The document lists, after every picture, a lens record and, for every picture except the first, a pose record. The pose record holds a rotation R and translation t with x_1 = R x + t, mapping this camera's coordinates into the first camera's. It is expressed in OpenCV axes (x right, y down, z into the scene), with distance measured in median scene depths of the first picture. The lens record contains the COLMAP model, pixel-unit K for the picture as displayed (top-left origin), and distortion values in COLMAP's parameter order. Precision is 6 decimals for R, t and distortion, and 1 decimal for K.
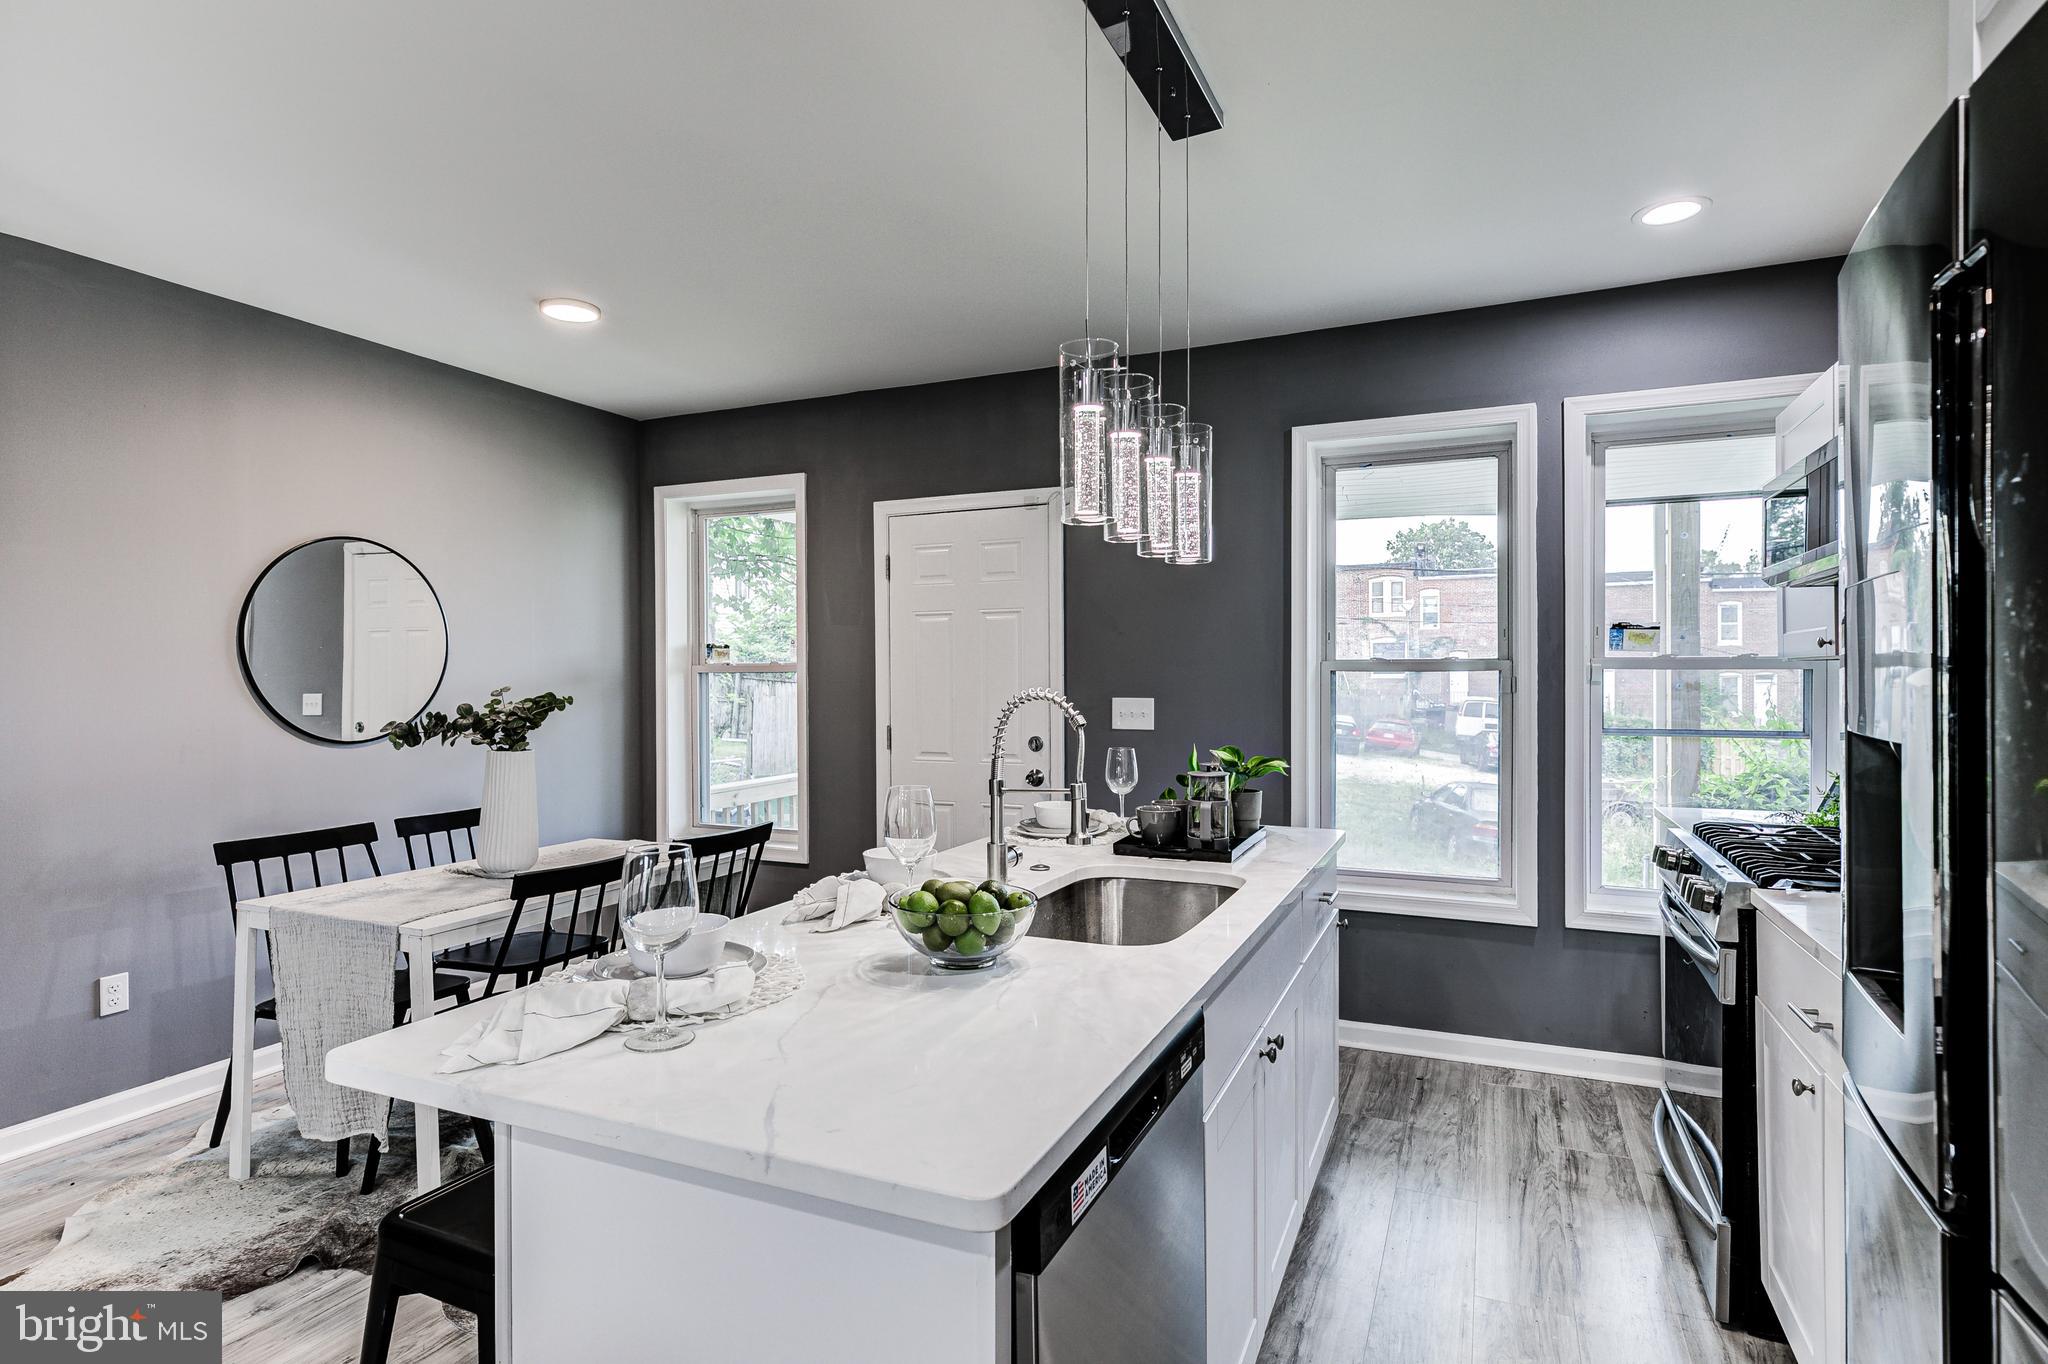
lens RADIAL K [[1041.5, 0, 1030.3], [0, 1041.5, 673.7], [0, 0, 1]] dist [0.000216, 0.001213]
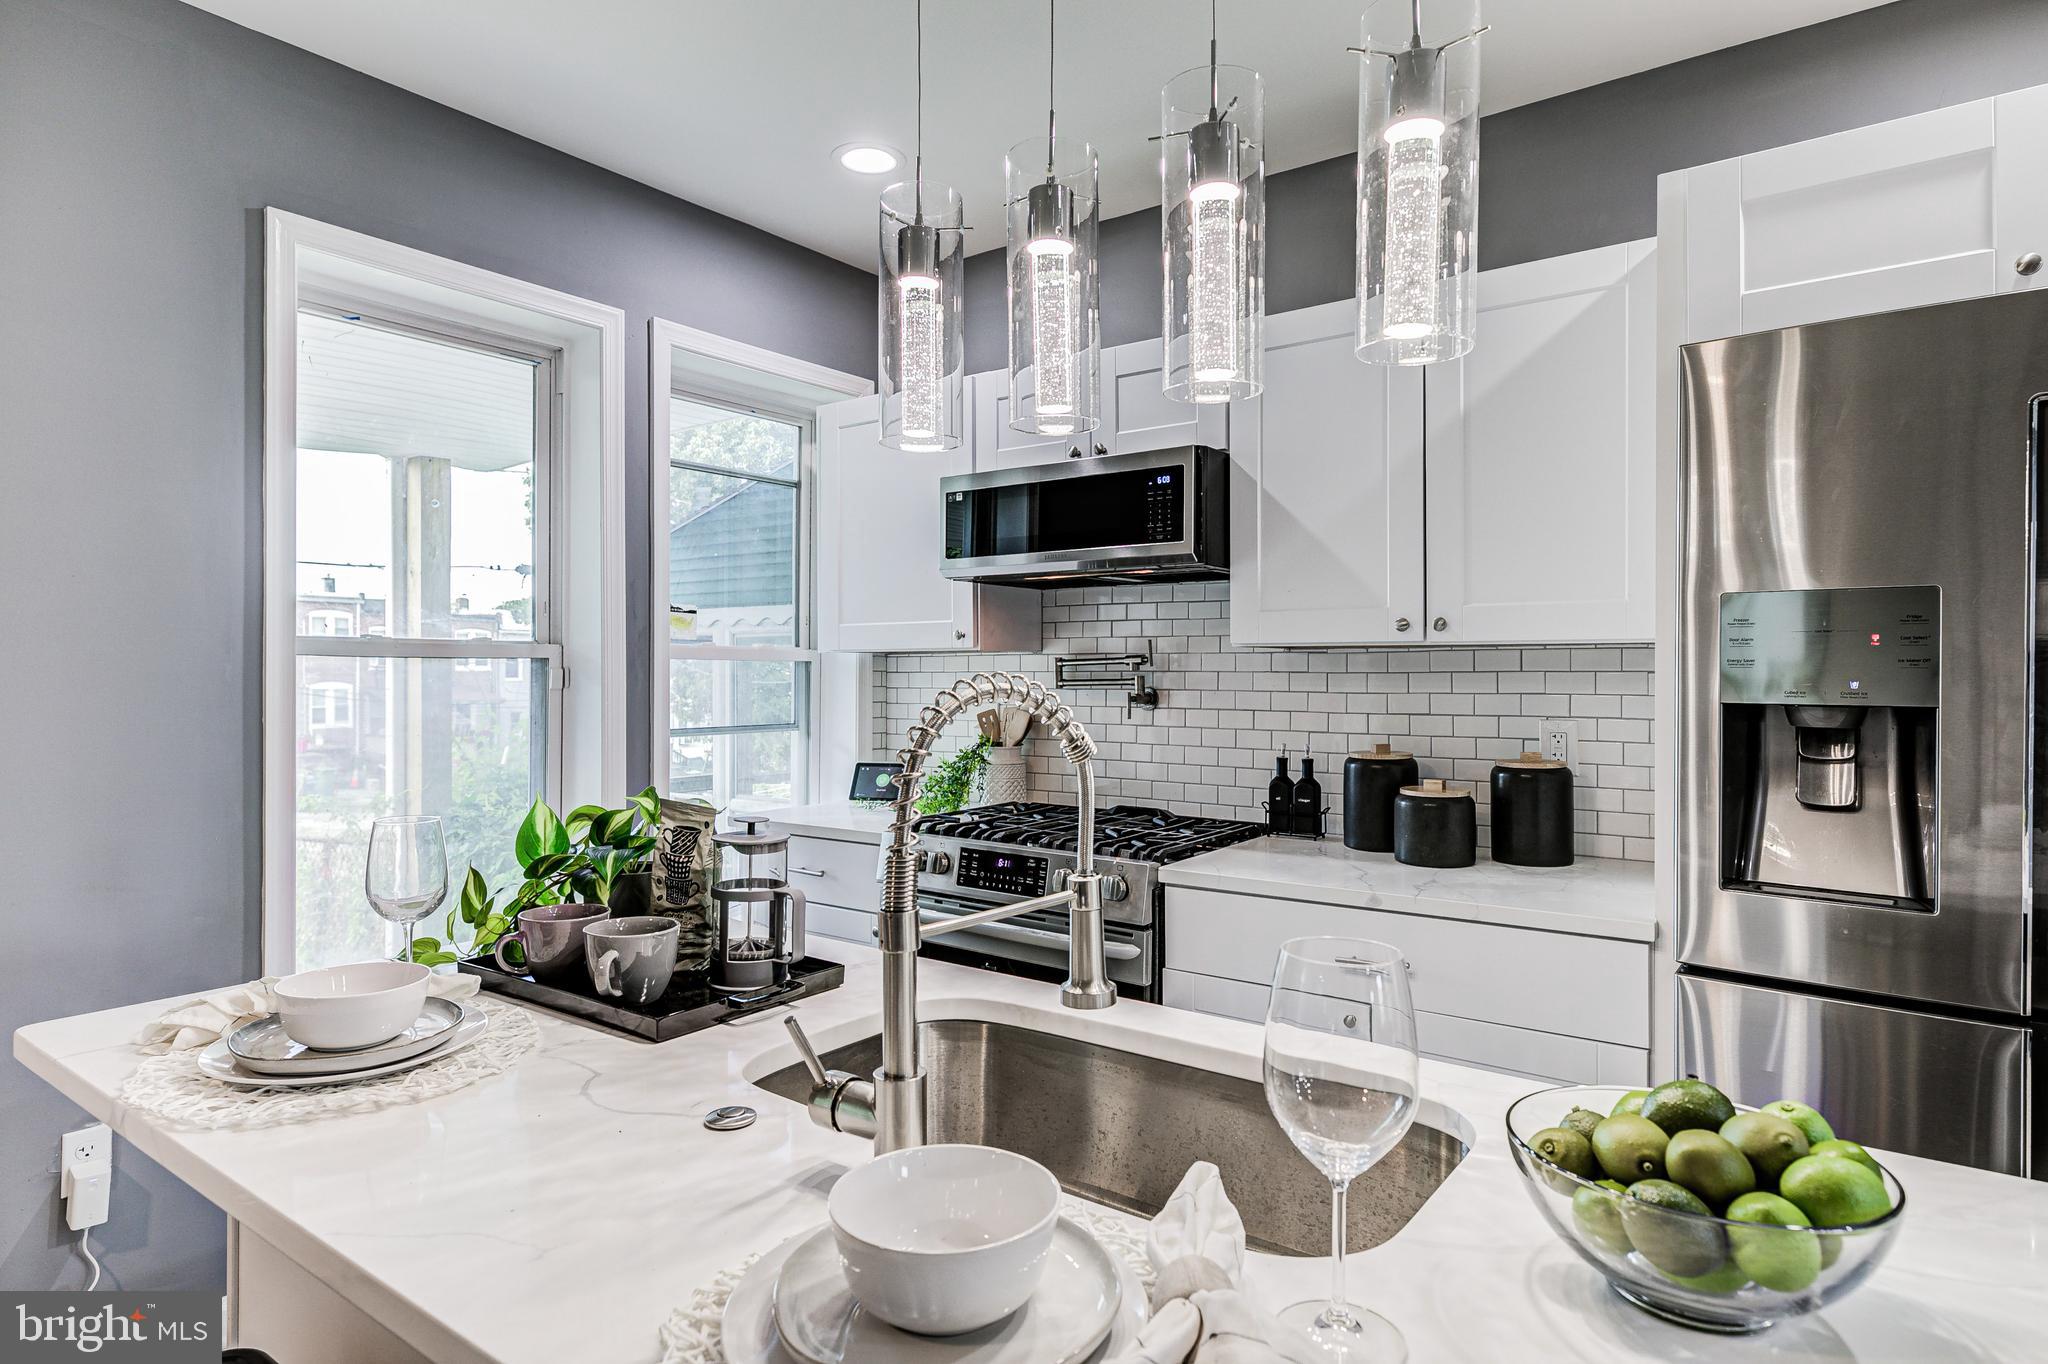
lens RADIAL K [[1132.3, 0, 1031.4], [0, 1132.3, 673.1], [0, 0, 1]] dist [0.009166, -0.000731]
pose [[0.213457, 0.002987, 0.976948, -0.265047], [-0.003774, 0.999990, -0.002233, 0.008241], [-0.976945, -0.003210, 0.213467, 0.521165]]
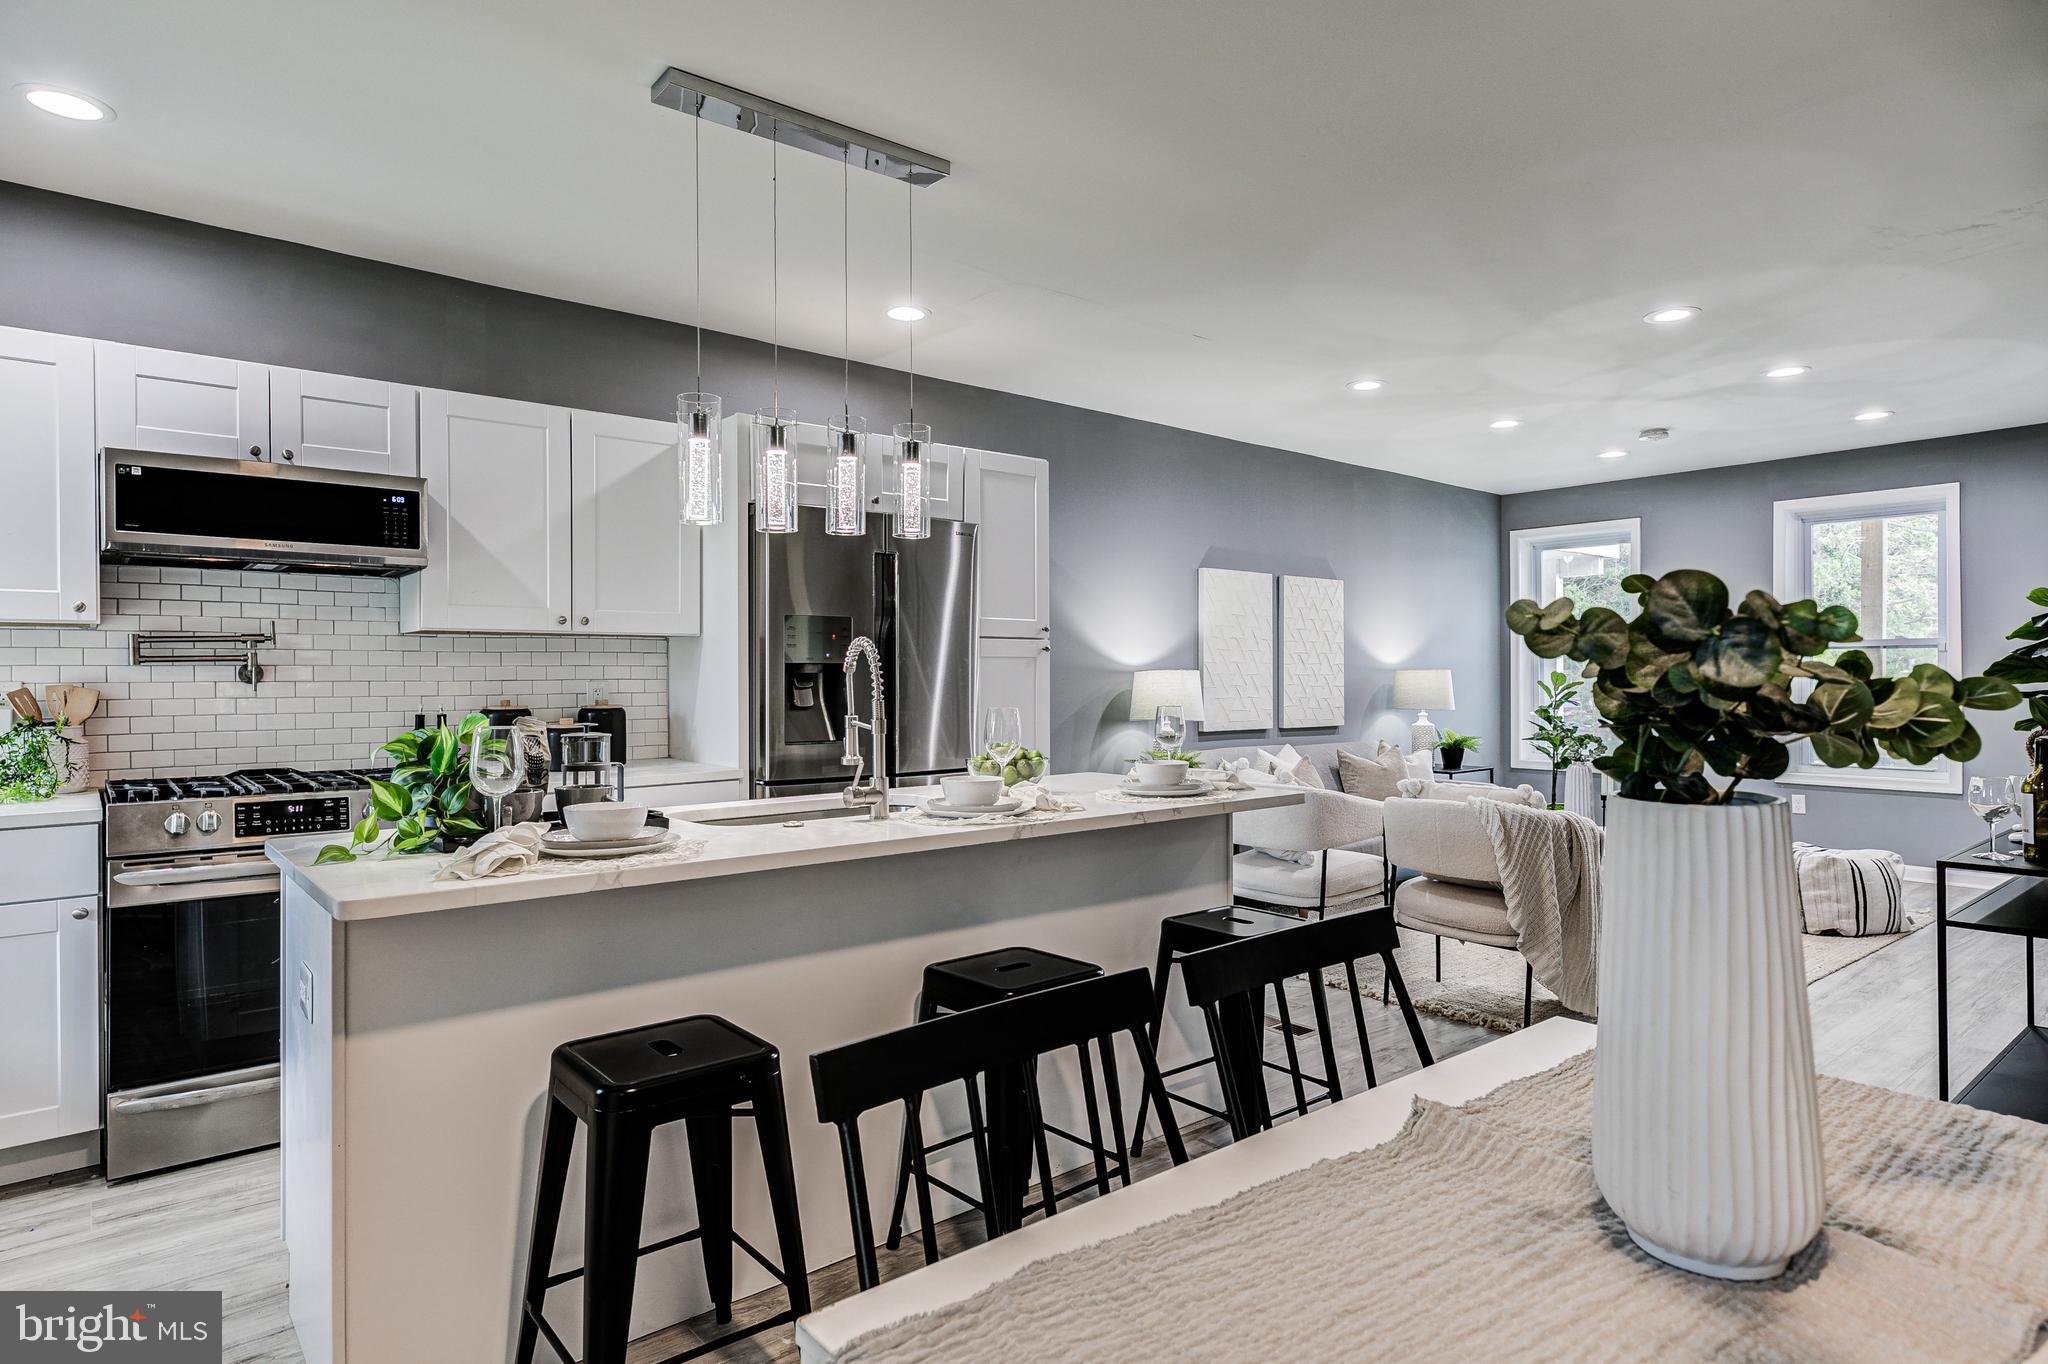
lens RADIAL K [[1132.3, 0, 1034.2], [0, 1132.3, 673.2], [0, 0, 1]] dist [0.009166, -0.000731]
pose [[-0.898355, 0.010411, 0.439147, -0.426823], [0.008396, 0.999943, -0.006531, 0.037676], [-0.439191, -0.002180, -0.898391, 1.211032]]
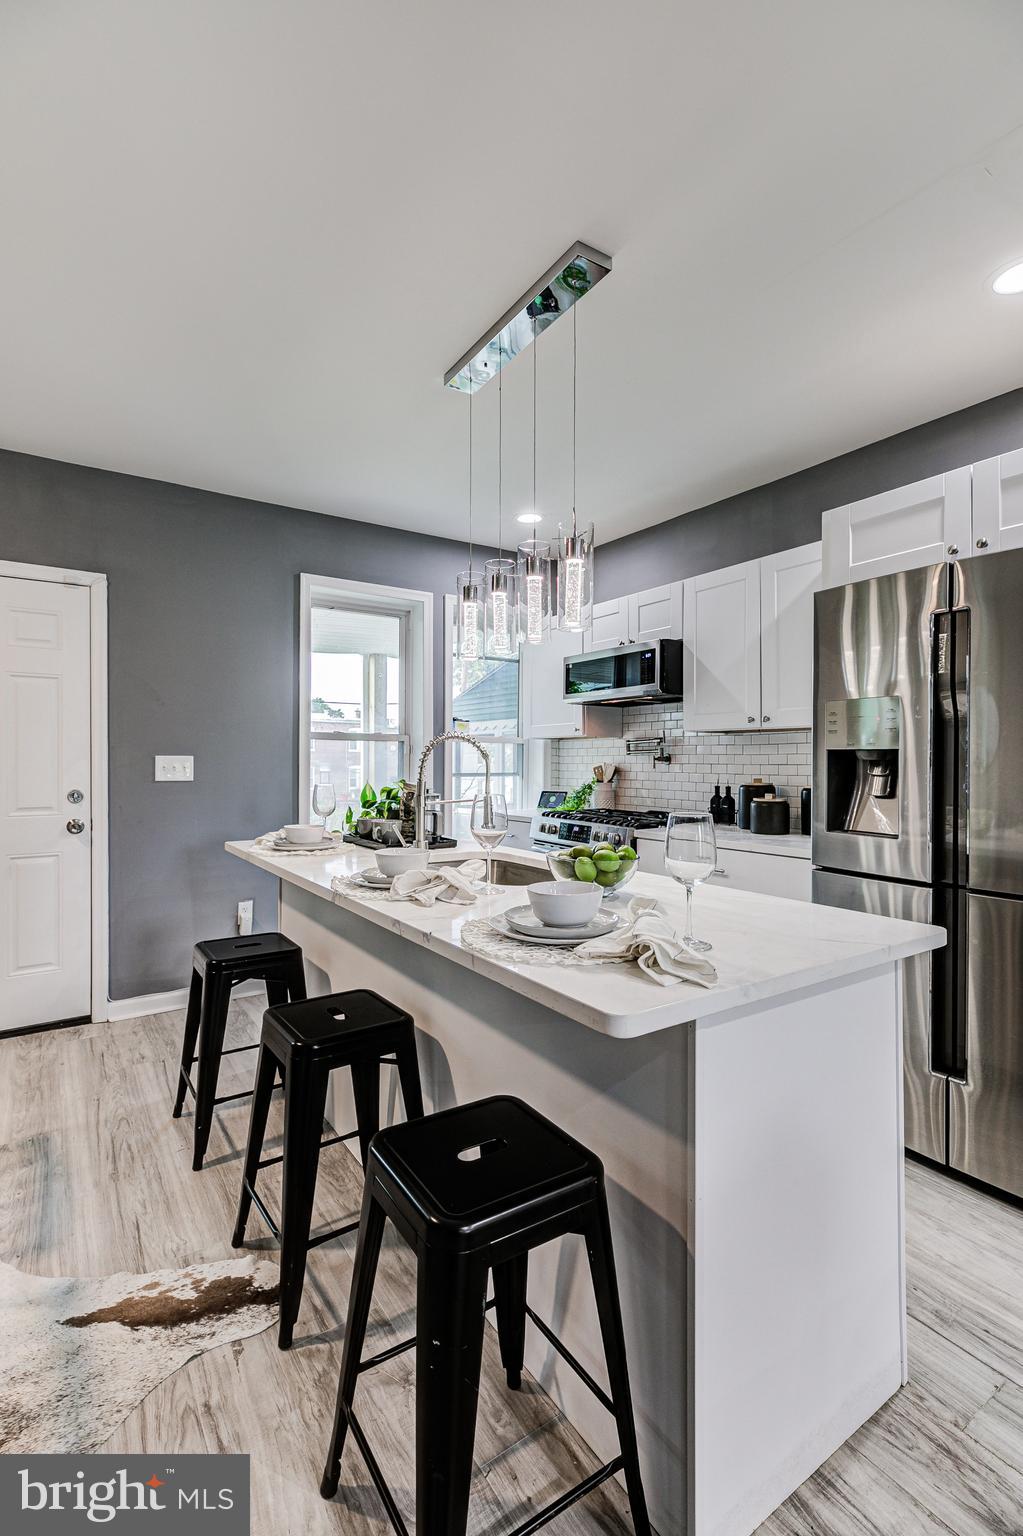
lens RADIAL K [[695.0, 0, 504.8], [0, 695.0, 762.8], [0, 0, 1]] dist [0.011929, -0.002782]
pose [[0.534101, 0.004094, 0.845411, -0.463794], [-0.007228, 0.999974, -0.000275, 0.033892], [-0.845390, -0.005964, 0.534117, 0.244014]]
